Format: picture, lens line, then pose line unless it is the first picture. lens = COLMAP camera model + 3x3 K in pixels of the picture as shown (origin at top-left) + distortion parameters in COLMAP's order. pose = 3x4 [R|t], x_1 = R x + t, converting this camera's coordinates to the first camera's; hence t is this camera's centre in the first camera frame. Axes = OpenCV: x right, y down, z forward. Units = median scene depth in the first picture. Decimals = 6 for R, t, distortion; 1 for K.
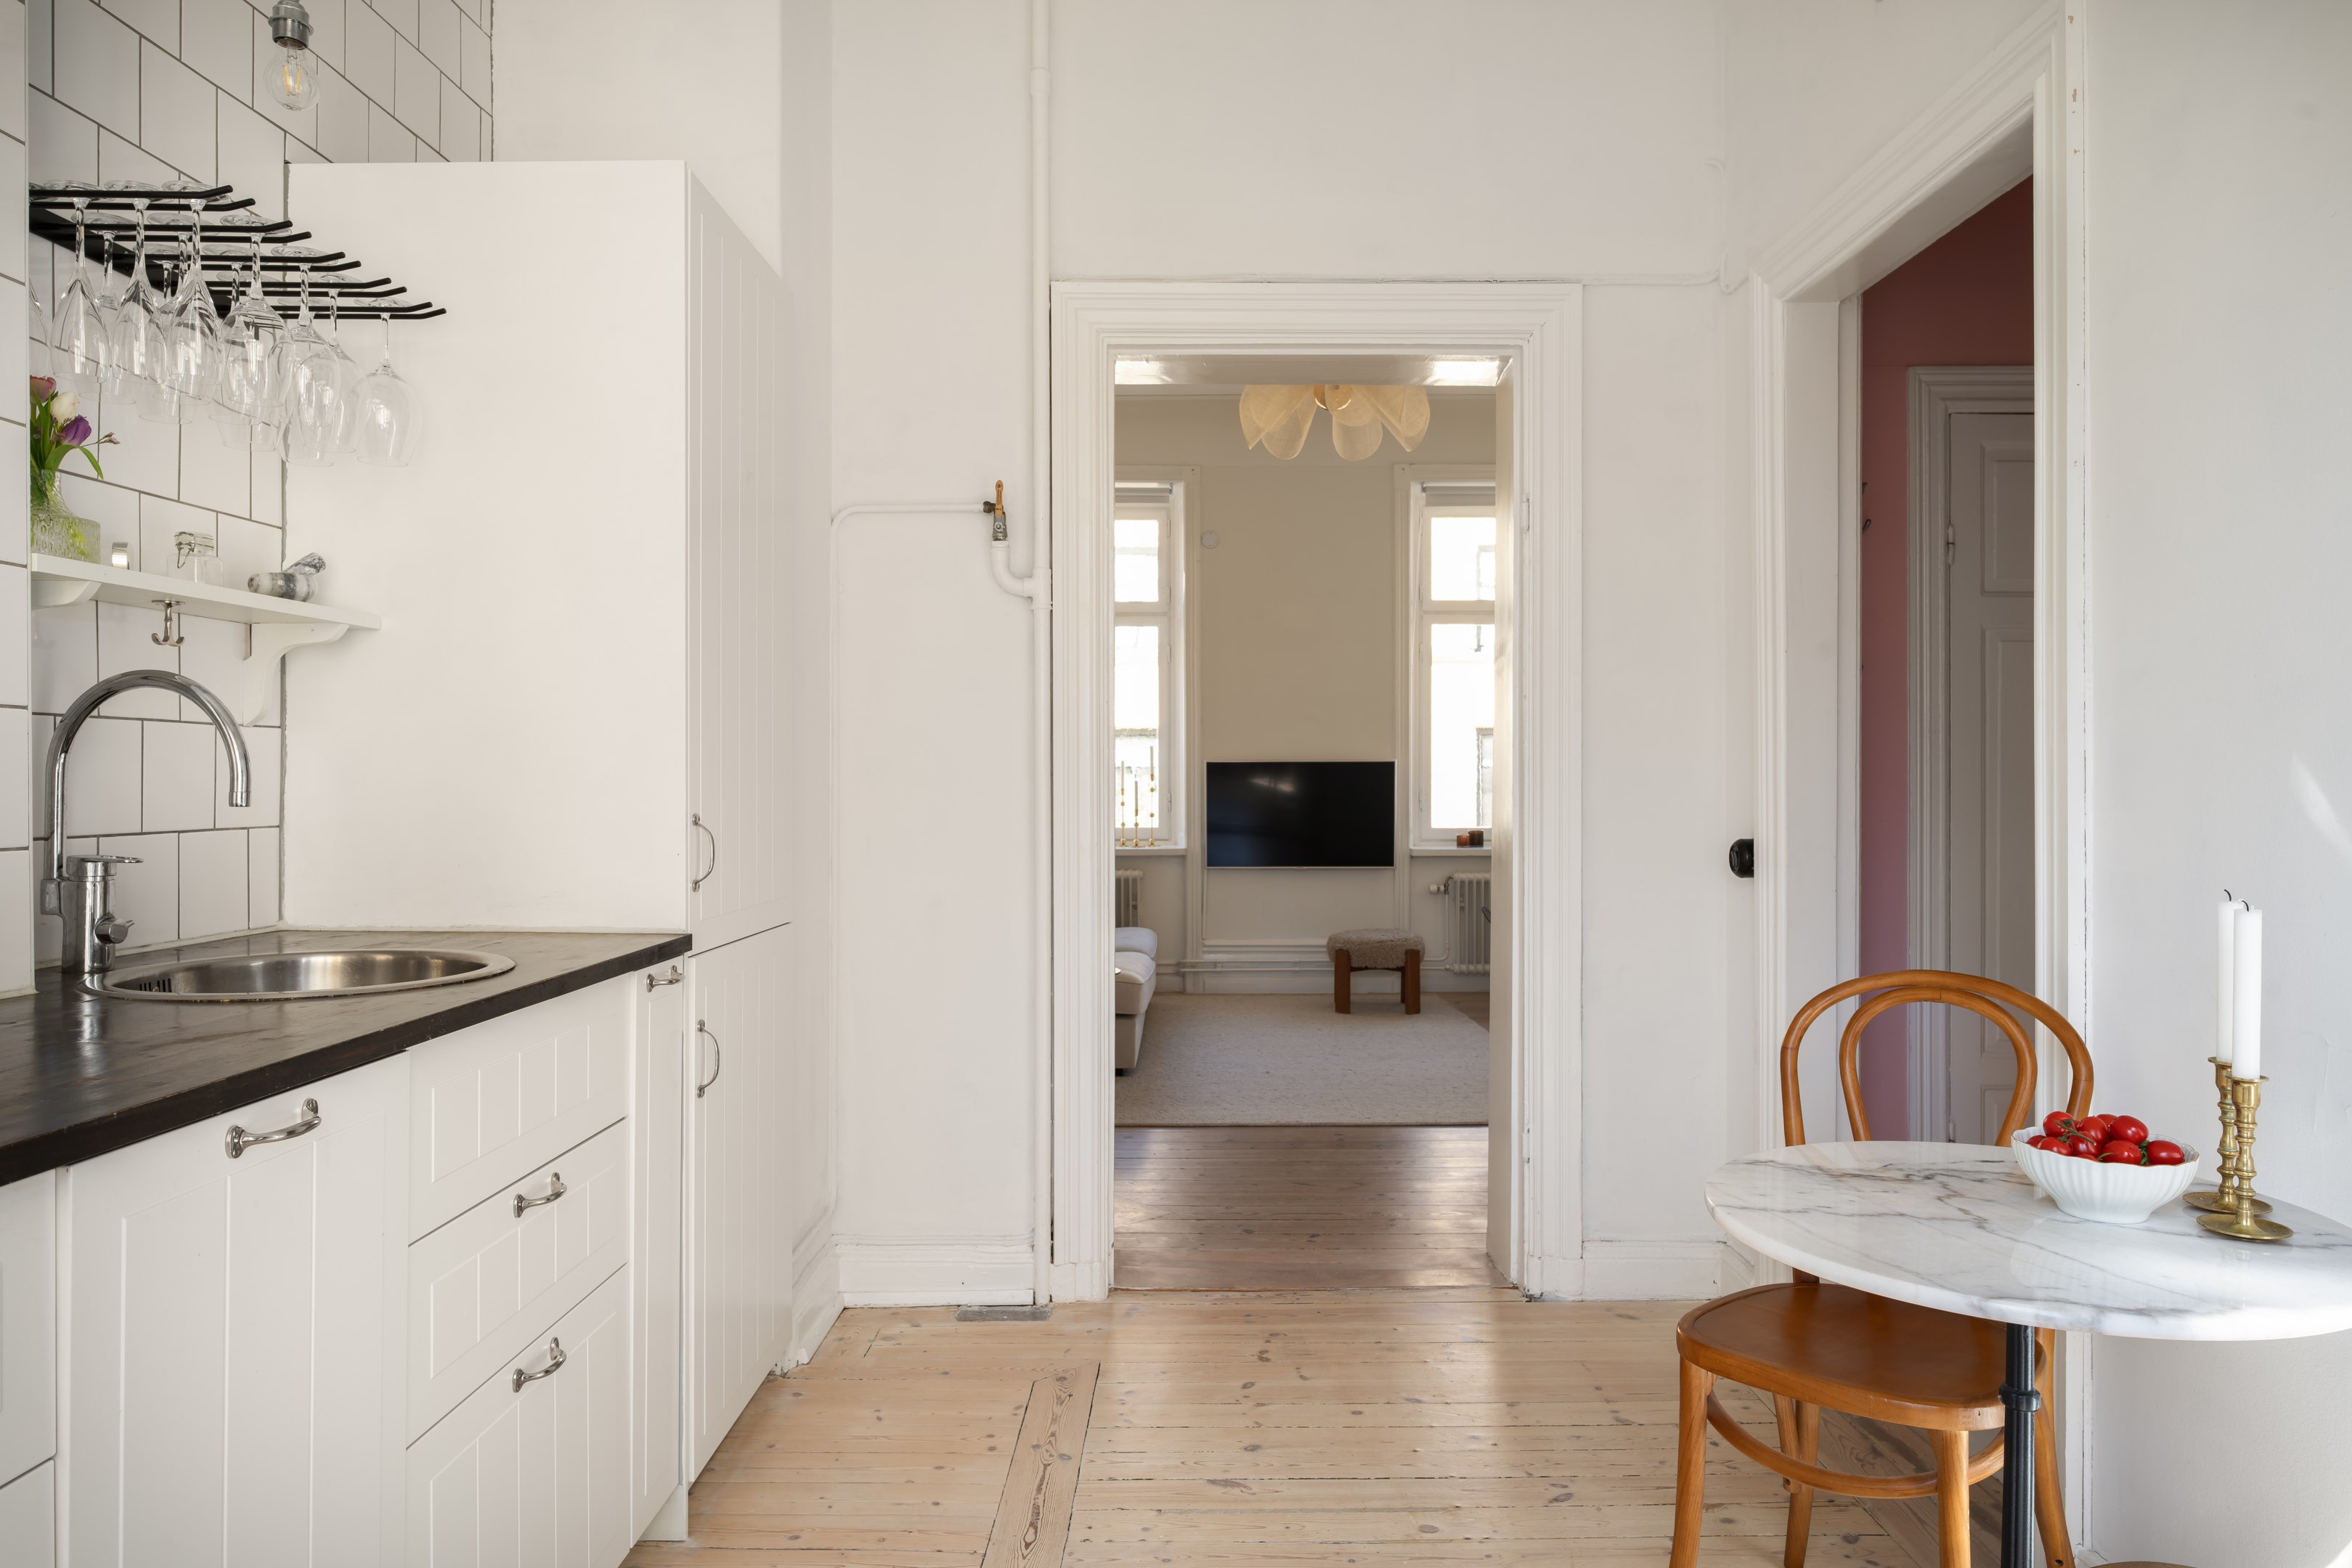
lens RADIAL K [[1510.1, 0, 1173.4], [0, 1510.1, 775.3], [0, 0, 1]] dist [-0.000958, 0.002342]
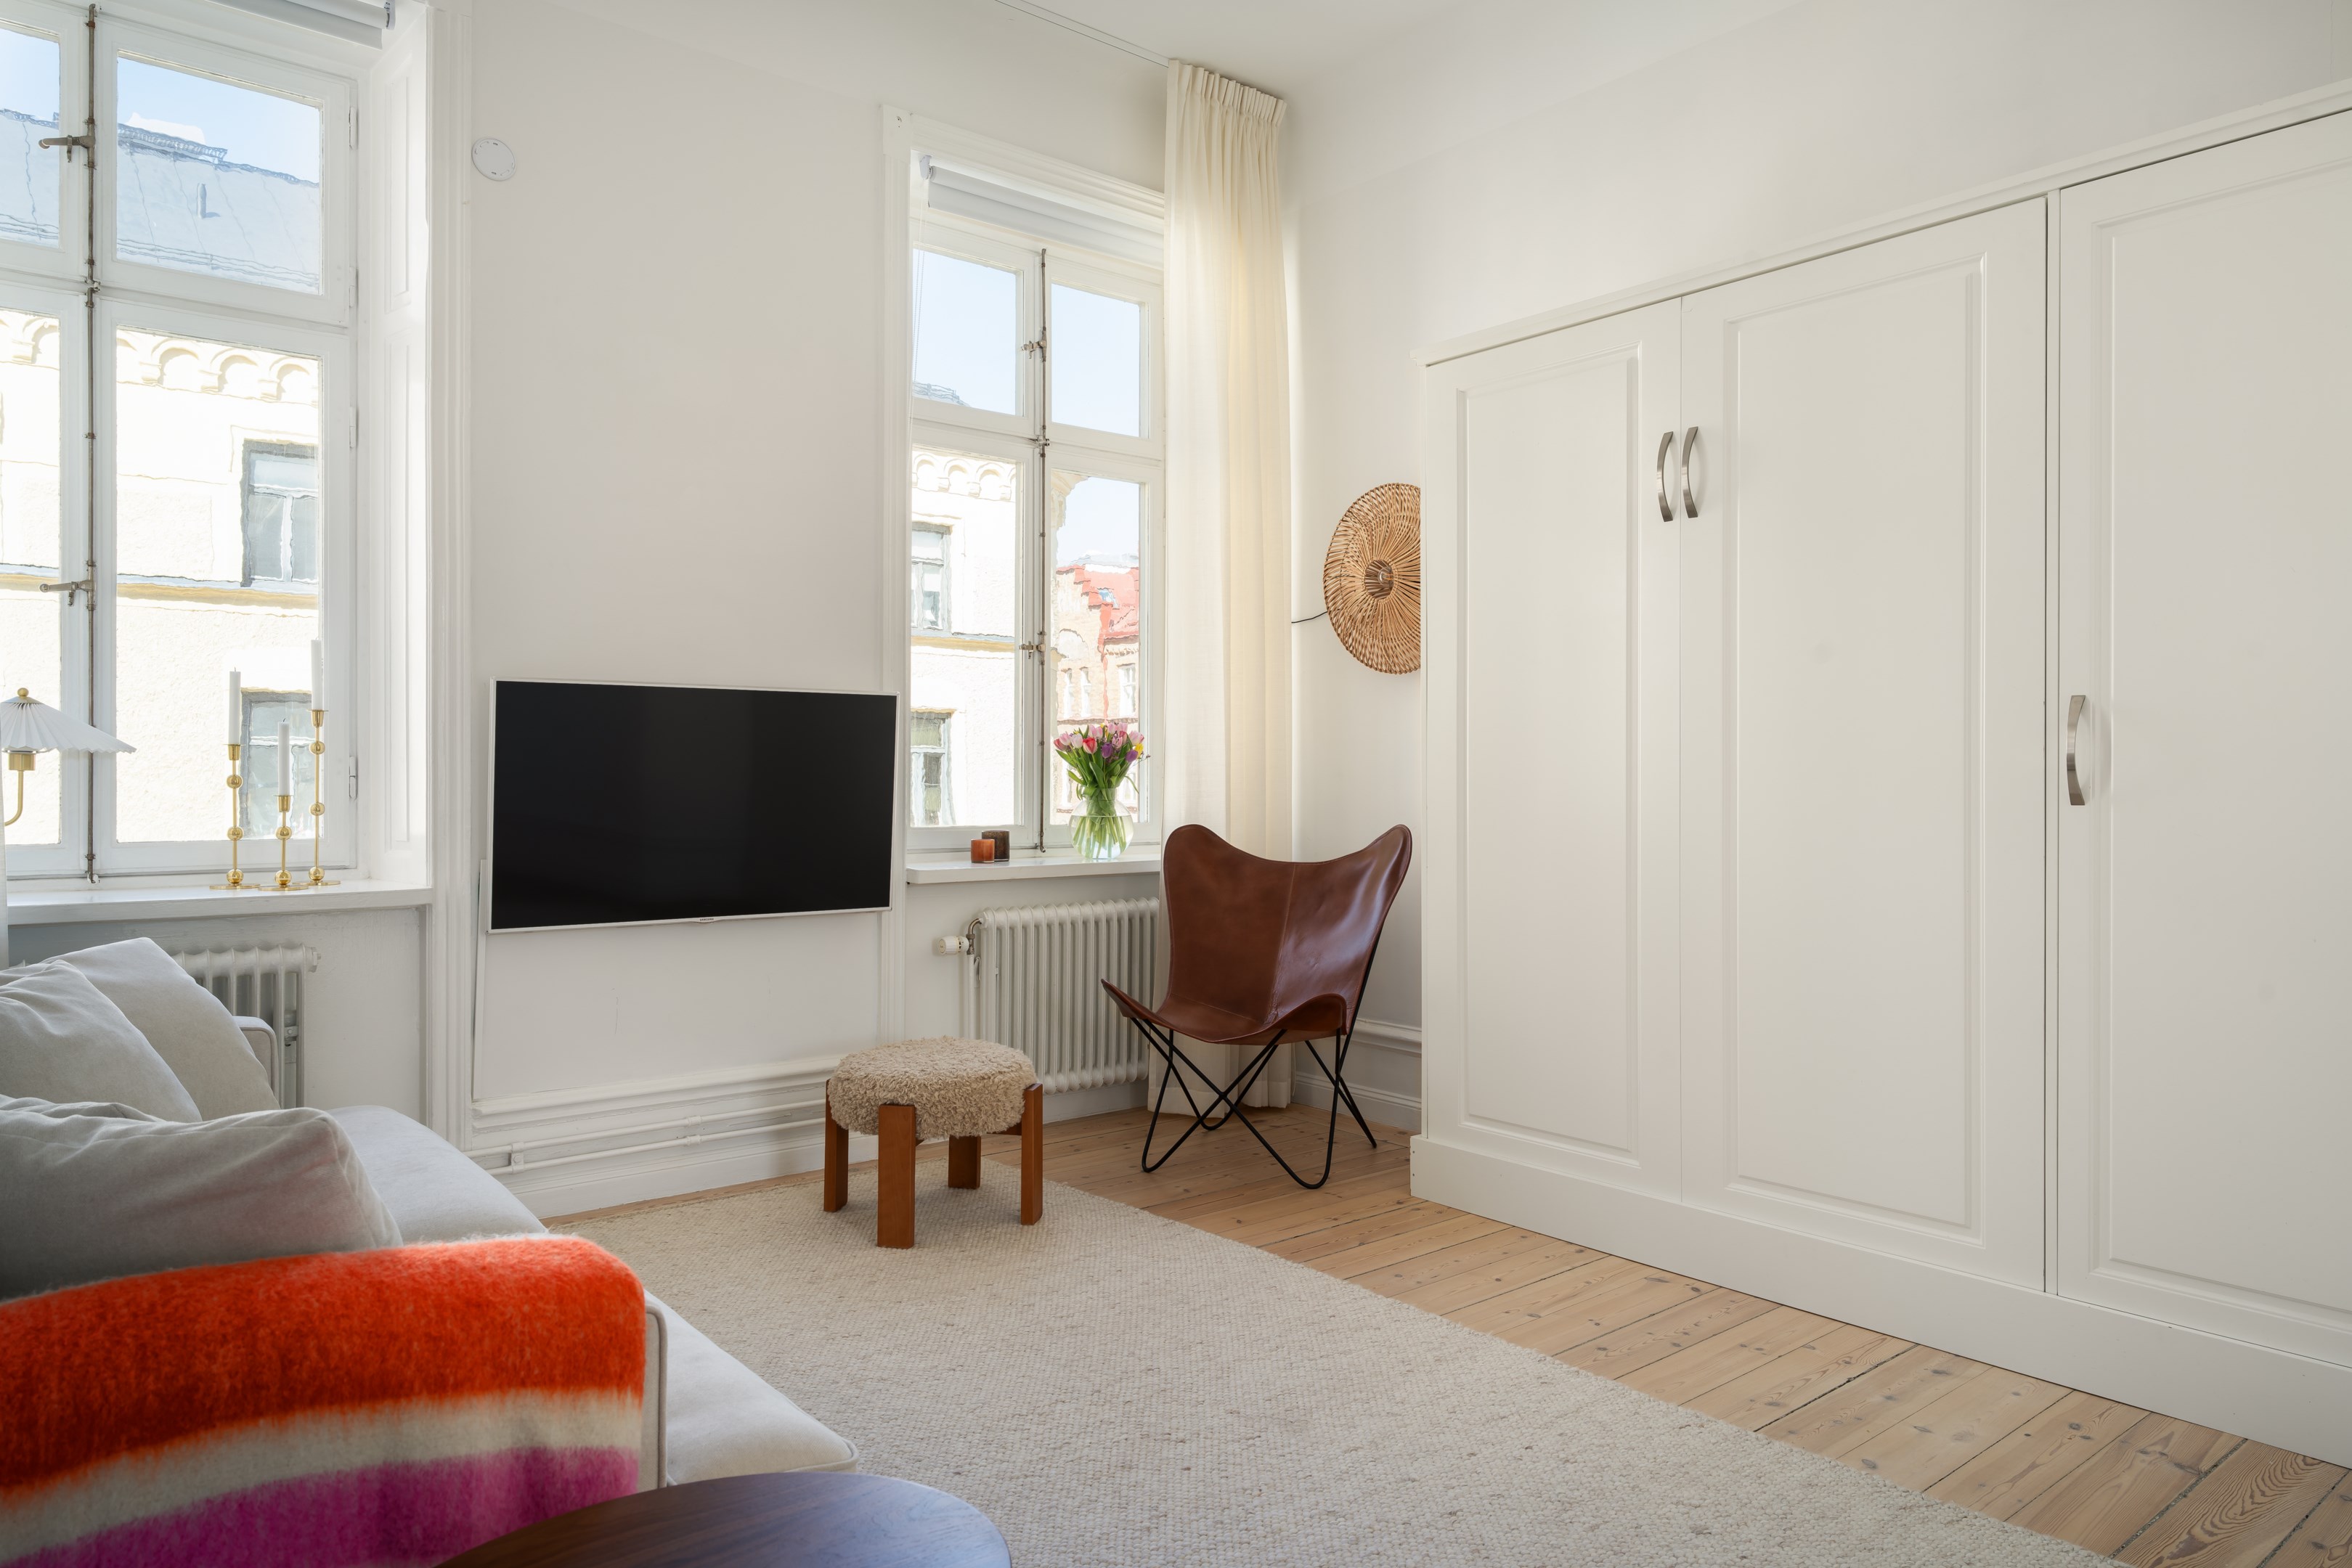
lens RADIAL K [[1510.1, 0, 1173.7], [0, 1510.1, 778.8], [0, 0, 1]] dist [-0.000958, 0.002342]
pose [[0.768314, 0.002079, 0.640070, -0.100491], [-0.006011, 0.999974, 0.003968, 0.015542], [-0.640045, -0.006896, 0.768306, 0.551451]]
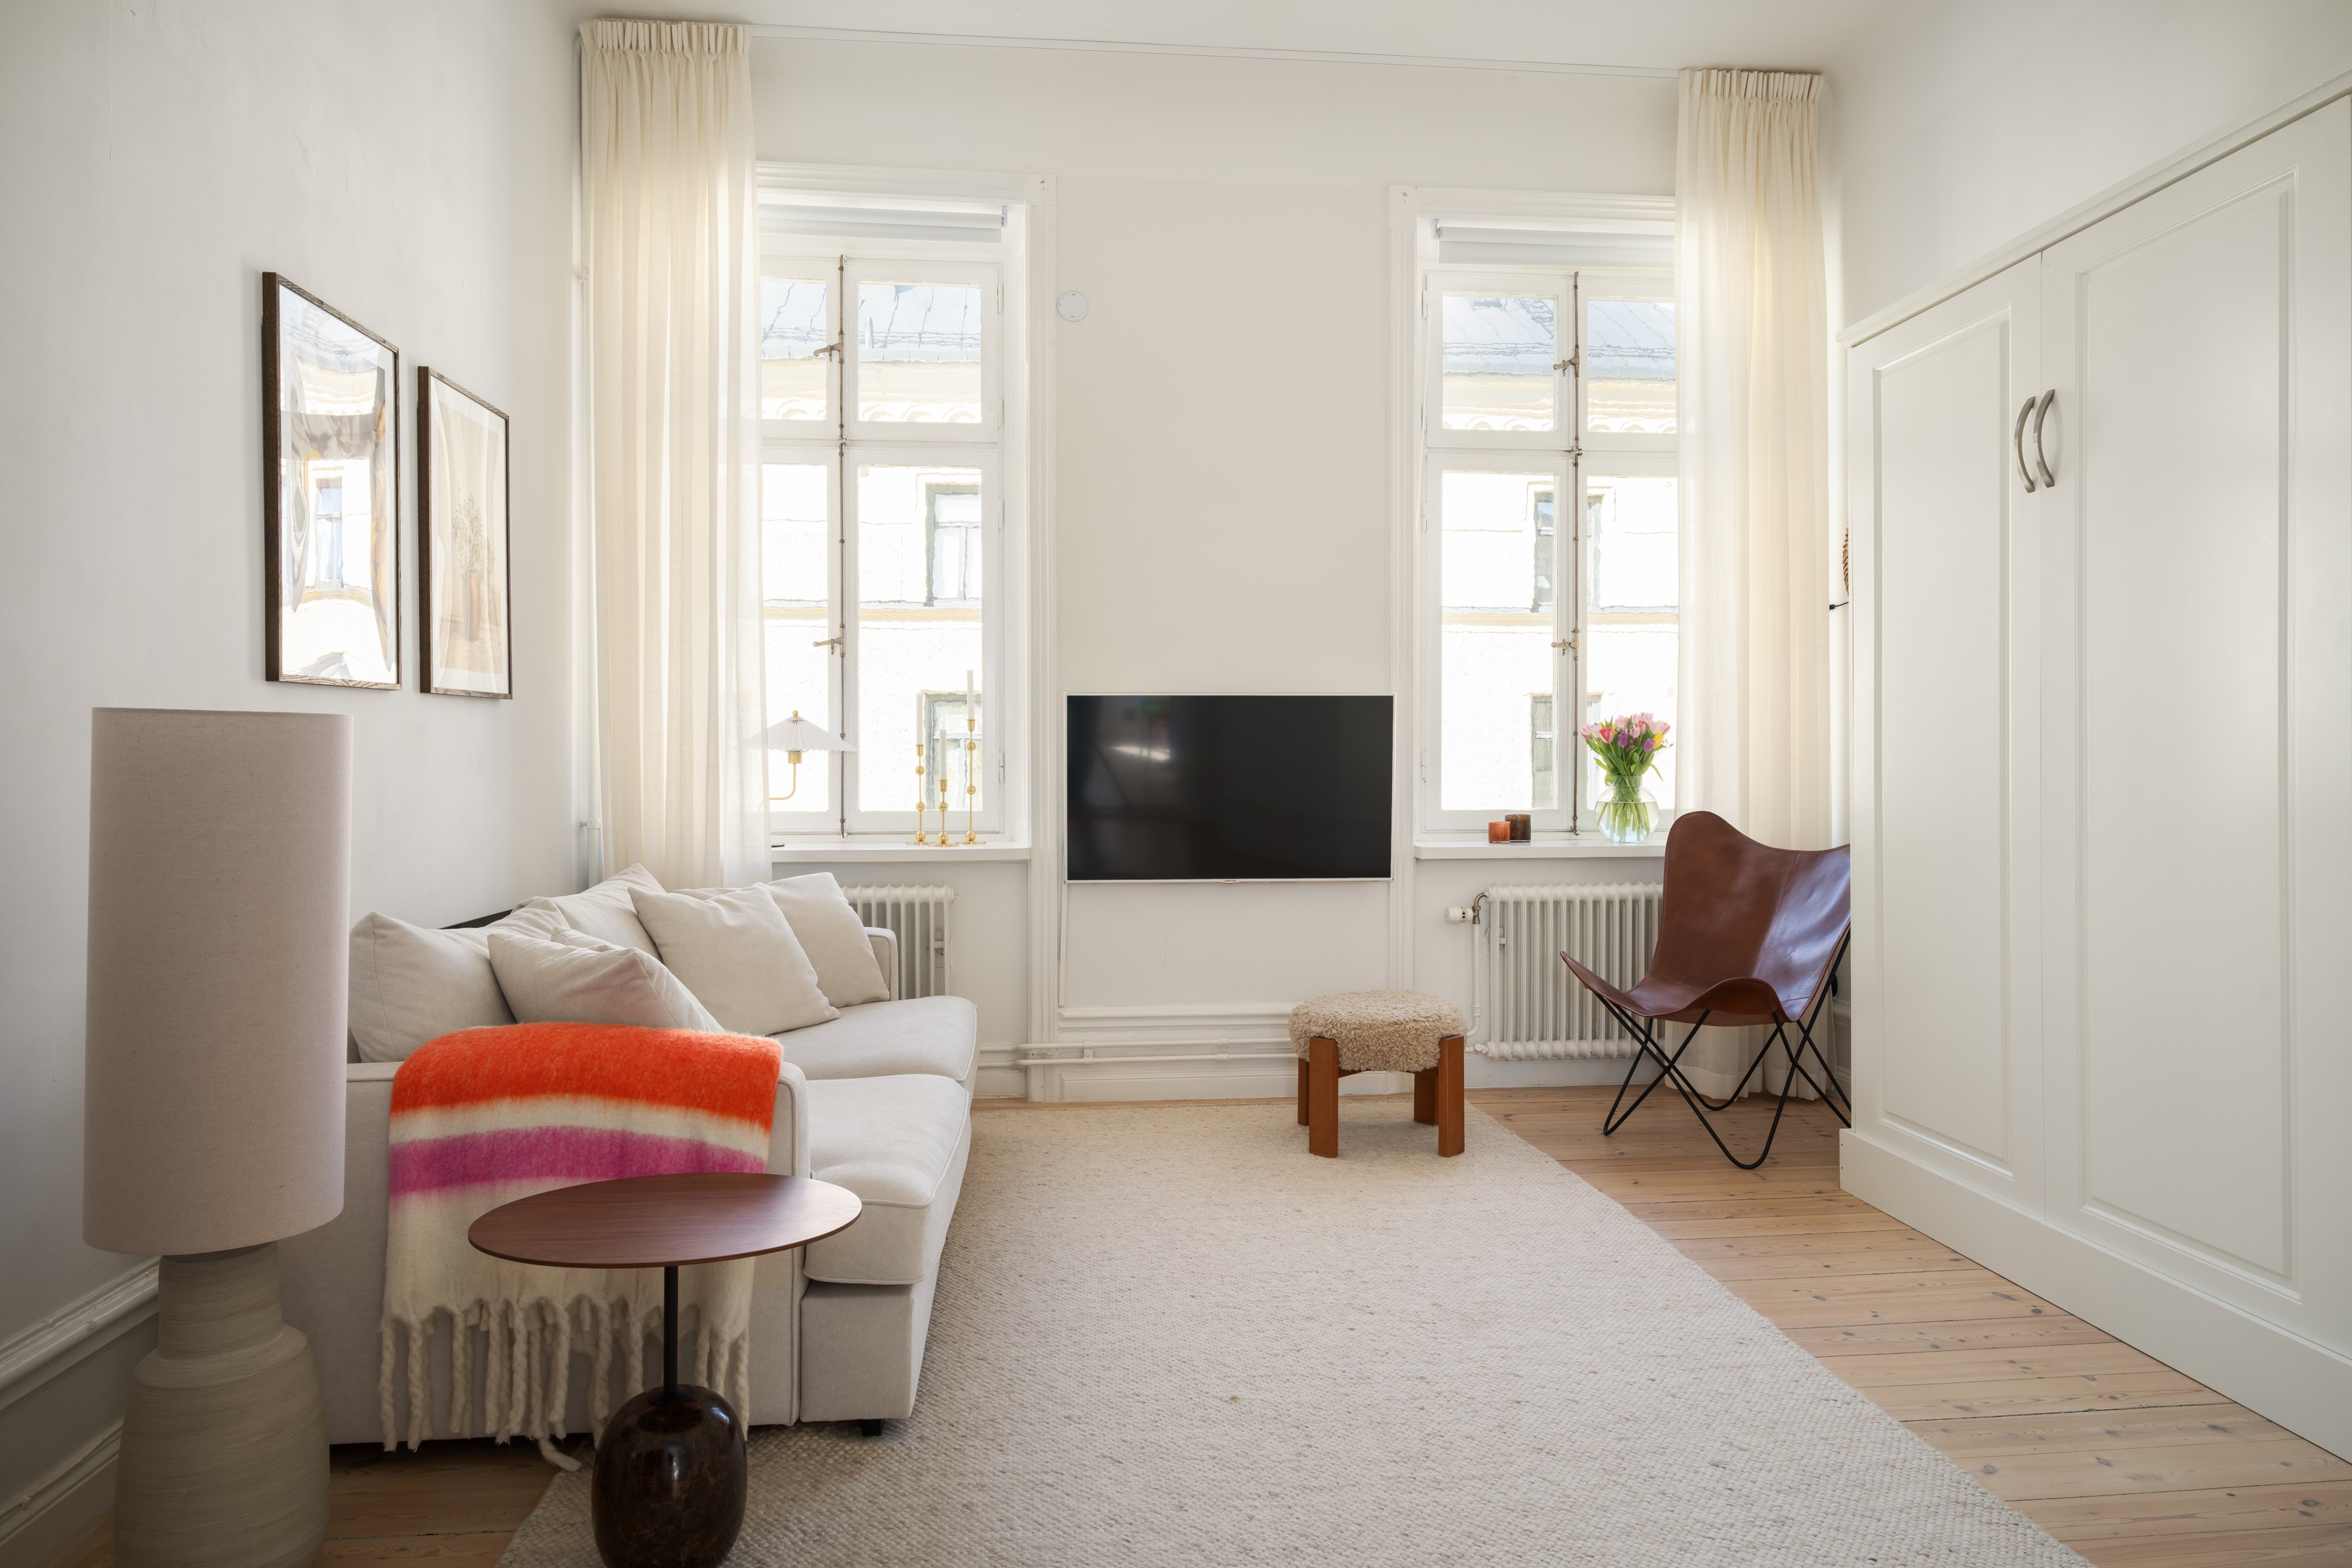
lens RADIAL K [[1510.1, 0, 1177.8], [0, 1510.1, 765.8], [0, 0, 1]] dist [-0.000958, 0.002342]
pose [[0.993745, -0.000411, 0.111671, 0.000072], [-0.000380, 0.999975, 0.007063, 0.013412], [-0.111671, -0.007062, 0.993720, 0.429650]]
